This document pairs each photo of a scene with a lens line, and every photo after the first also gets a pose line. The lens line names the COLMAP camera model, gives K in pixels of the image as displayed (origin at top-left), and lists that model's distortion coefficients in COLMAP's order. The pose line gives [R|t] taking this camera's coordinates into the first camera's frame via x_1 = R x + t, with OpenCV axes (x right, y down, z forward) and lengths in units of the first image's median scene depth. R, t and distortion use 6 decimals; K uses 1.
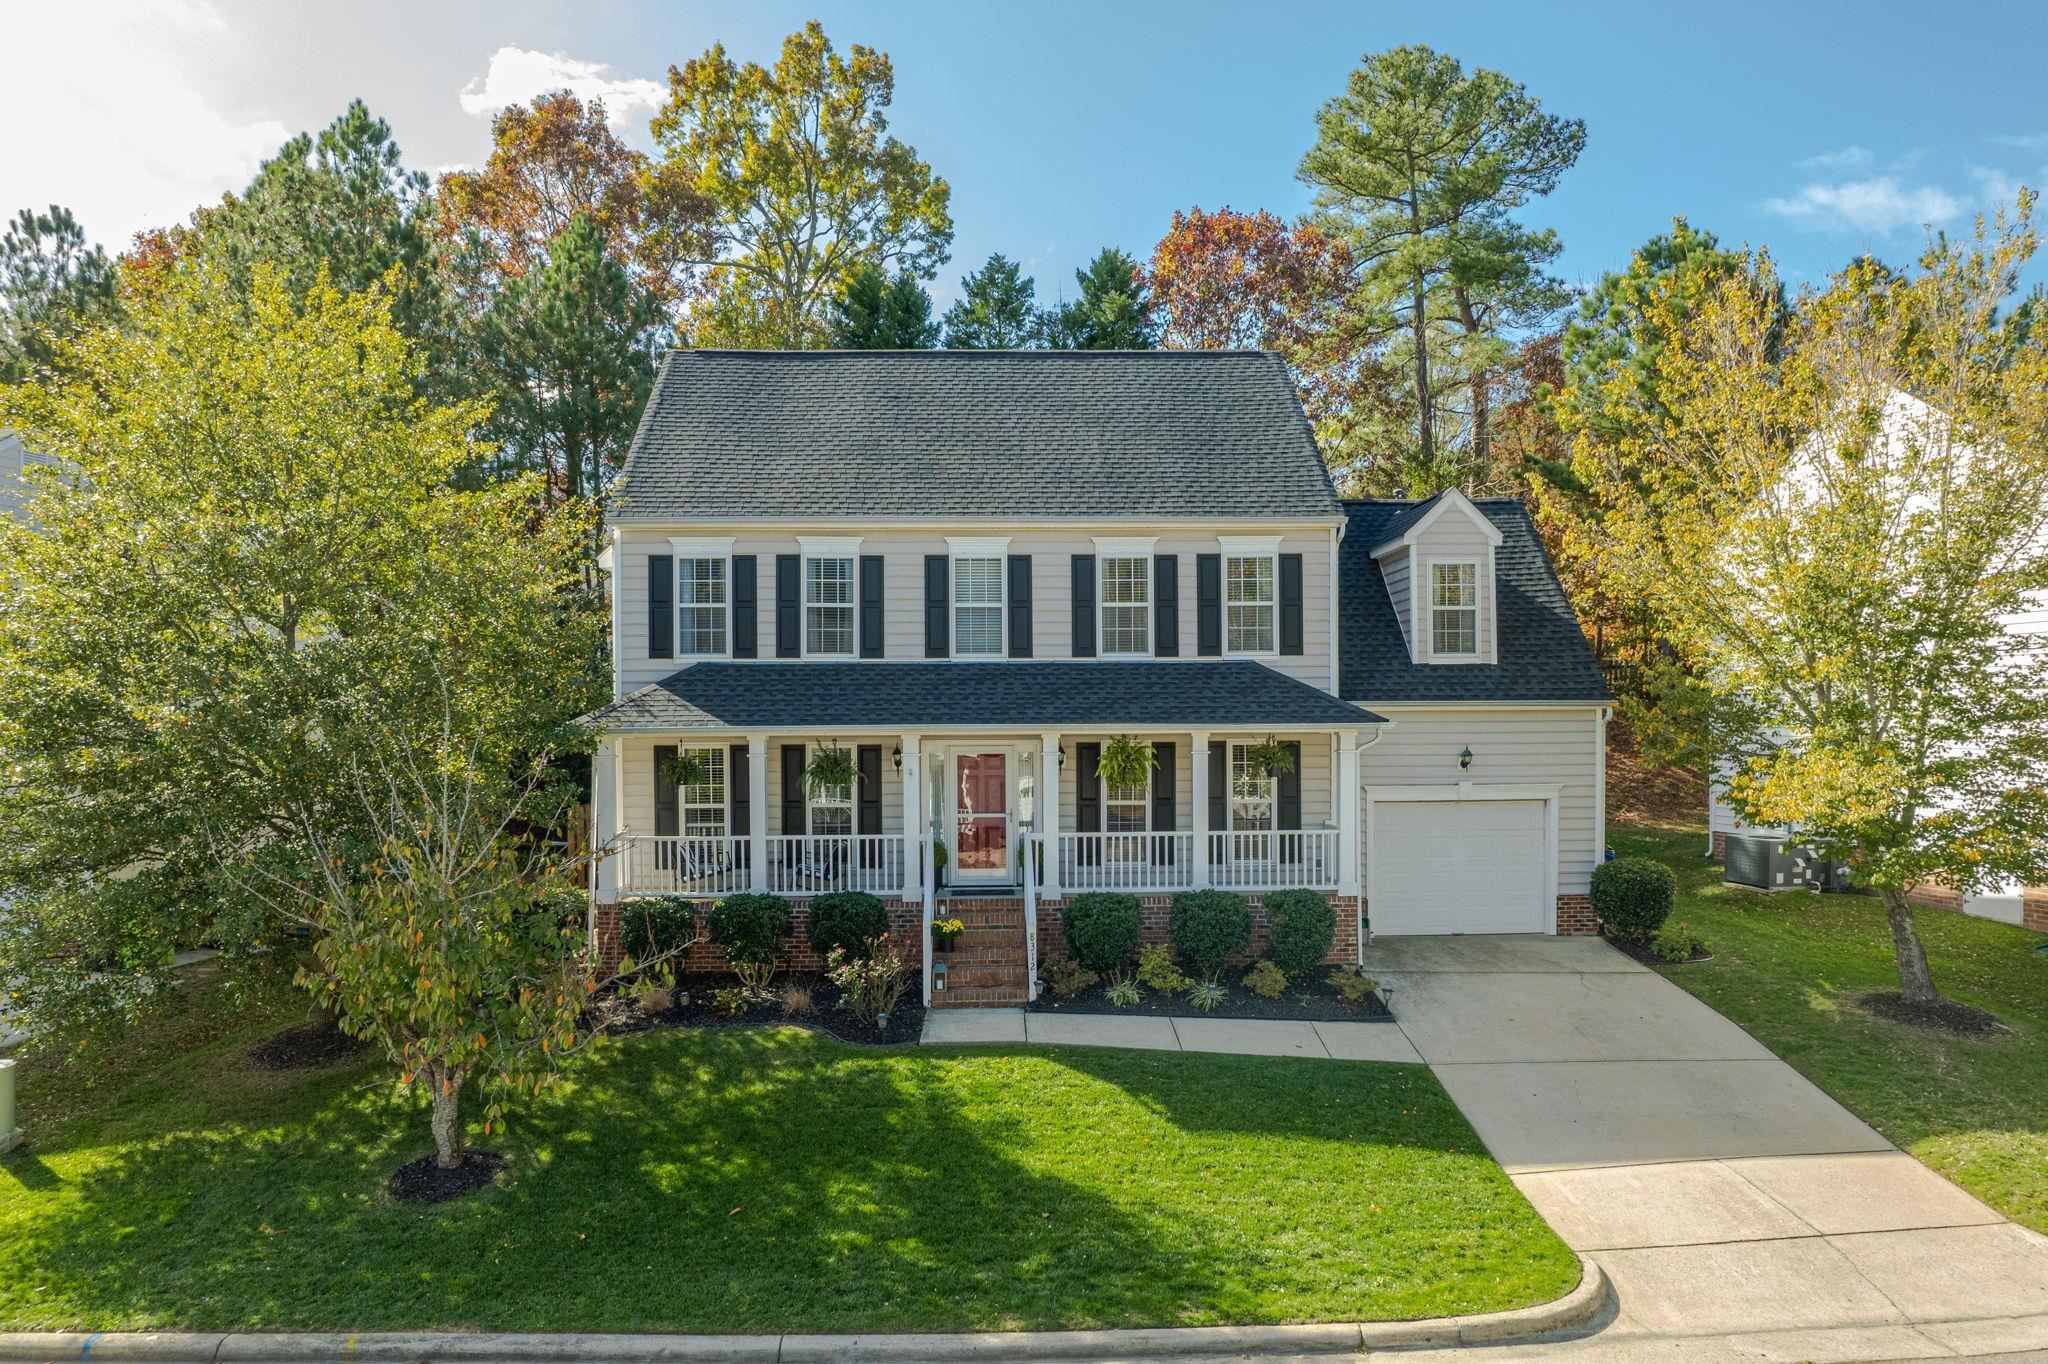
lens RADIAL K [[1362.7, 0, 1042.7], [0, 1362.7, 749.2], [0, 0, 1]] dist [-0.053979, 0.025280]
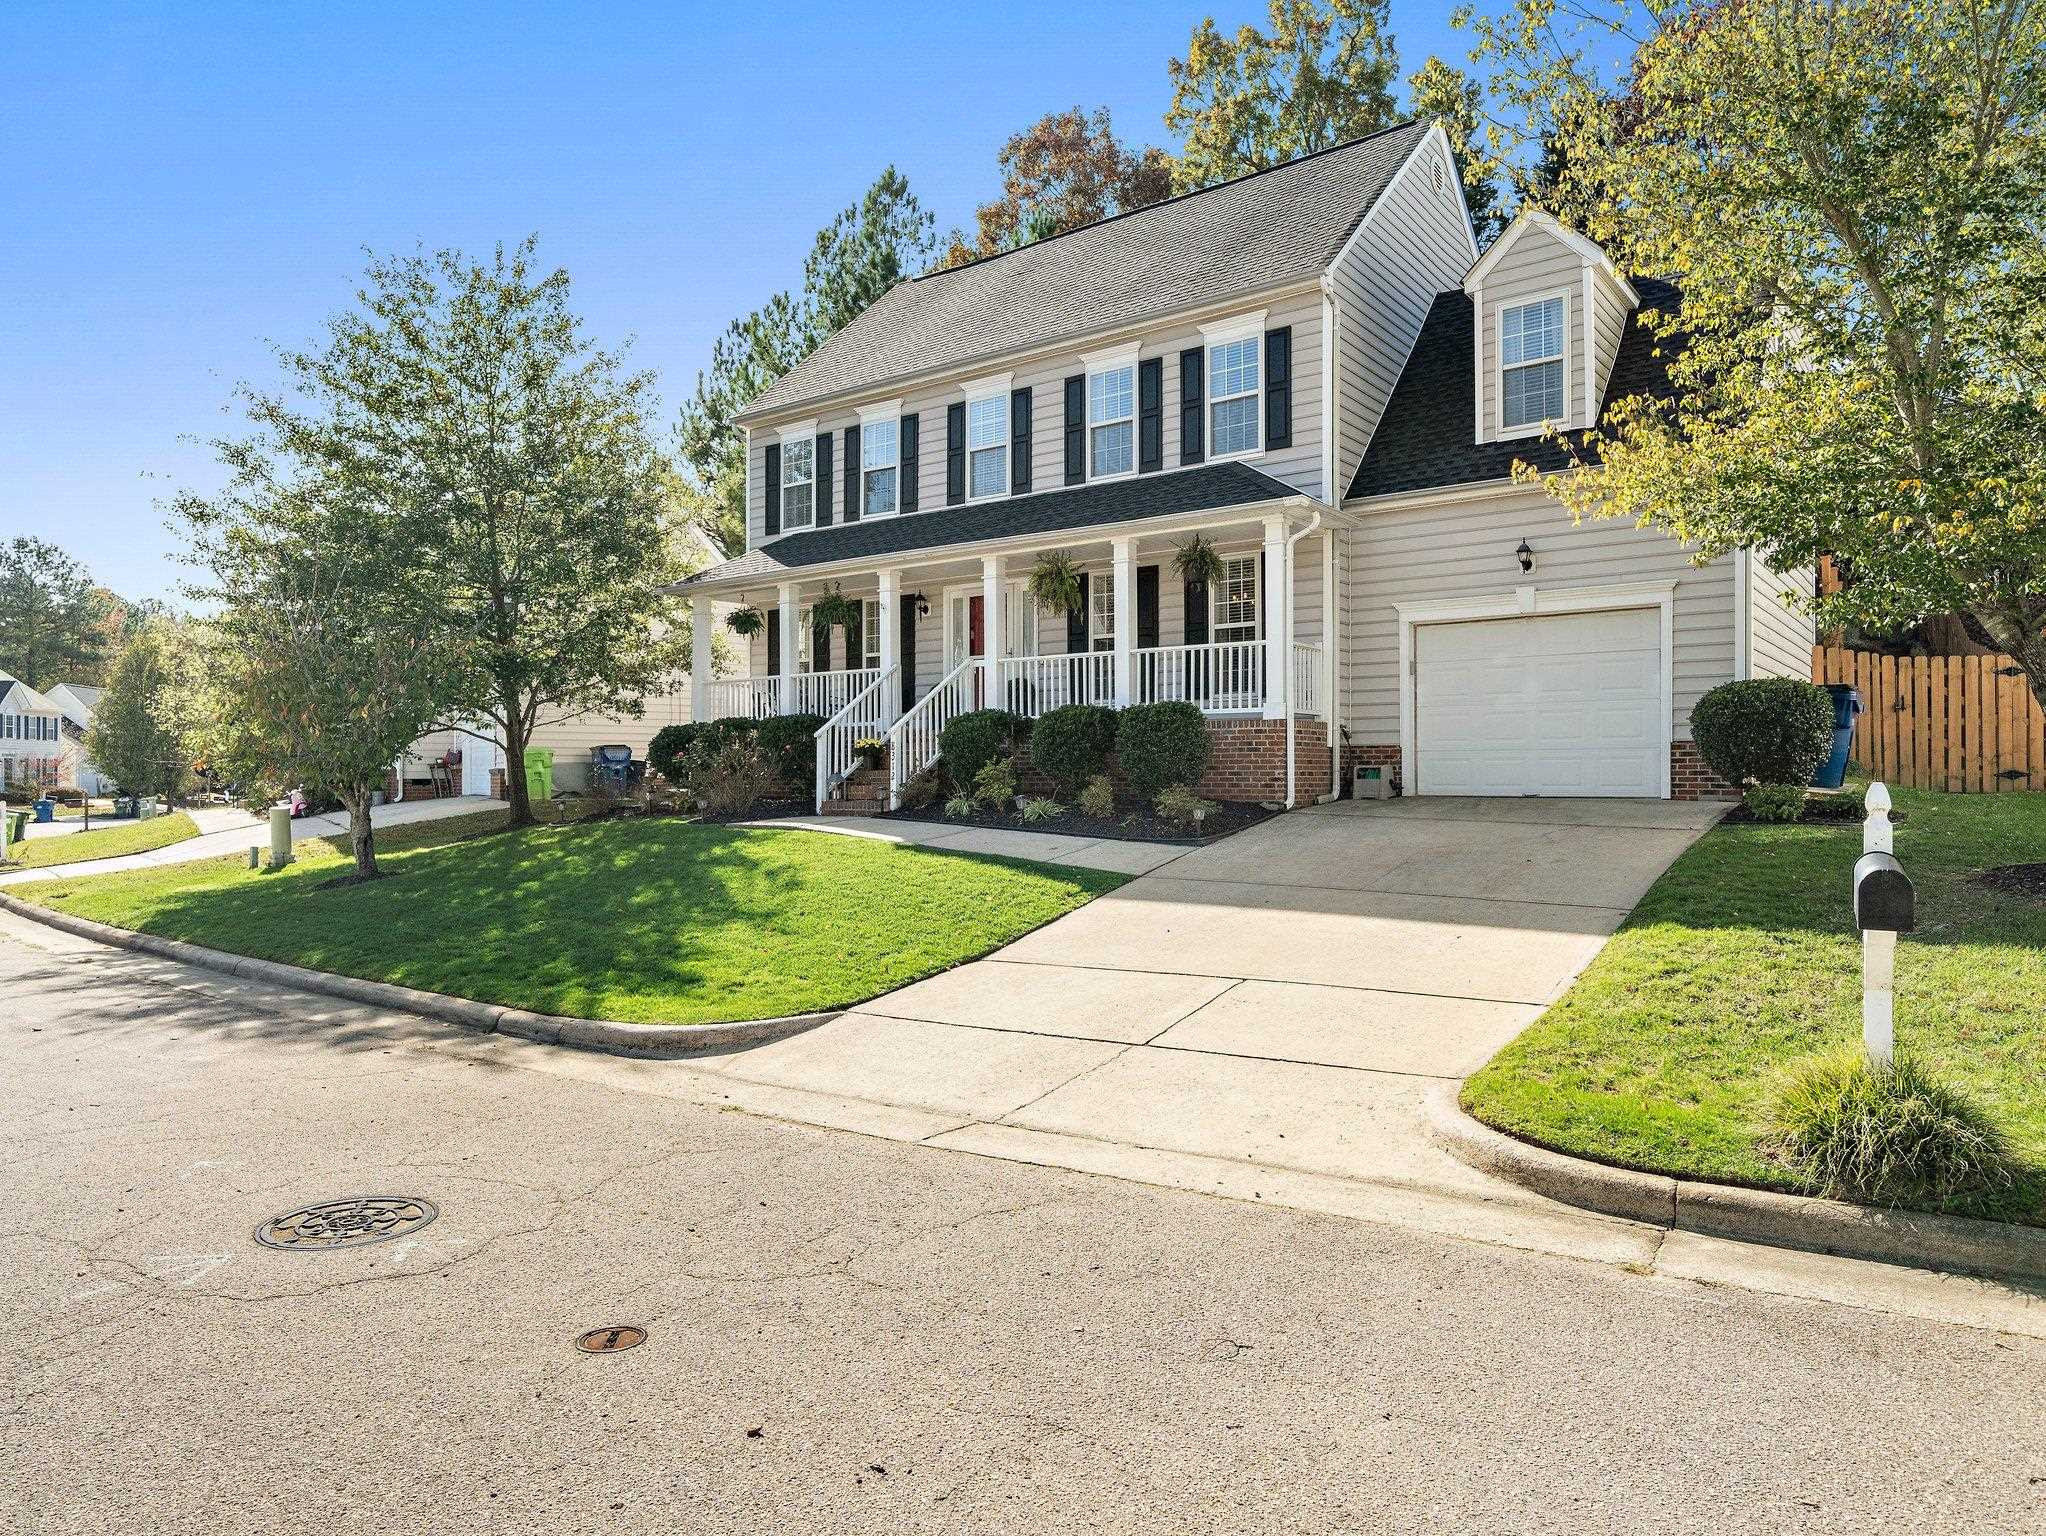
lens RADIAL K [[1280.9, 0, 1028.0], [0, 1280.9, 798.4], [0, 0, 1]] dist [0.012968, -0.004220]
pose [[0.771609, 0.015133, -0.635917, 0.583369], [-0.017812, 0.999839, 0.002182, 0.151540], [0.635848, 0.009643, 0.771754, 0.292569]]
